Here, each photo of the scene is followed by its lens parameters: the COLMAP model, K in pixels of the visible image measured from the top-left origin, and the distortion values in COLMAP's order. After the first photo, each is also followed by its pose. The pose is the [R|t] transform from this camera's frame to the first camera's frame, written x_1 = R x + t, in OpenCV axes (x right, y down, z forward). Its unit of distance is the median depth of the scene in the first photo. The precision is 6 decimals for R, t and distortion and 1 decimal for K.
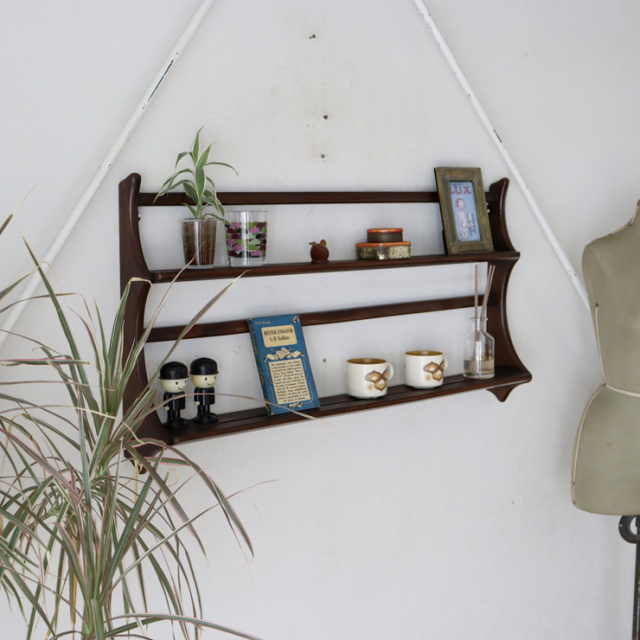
lens RADIAL K [[1081.1, 0, 319.2], [0, 1081.1, 327.6], [0, 0, 1]] dist [-0.046346, -0.077128]
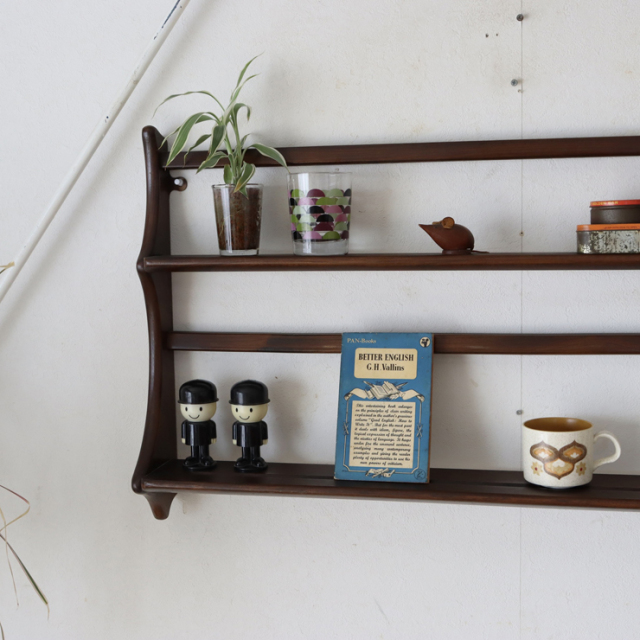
lens RADIAL K [[1081.1, 0, 319.2], [0, 1081.1, 327.6], [0, 0, 1]] dist [-0.046346, -0.077128]
pose [[0.590084, 0.088756, -0.802448, 0.465838], [-0.077786, 0.995565, 0.052916, -0.045752], [0.803586, 0.031194, 0.594371, 0.580558]]
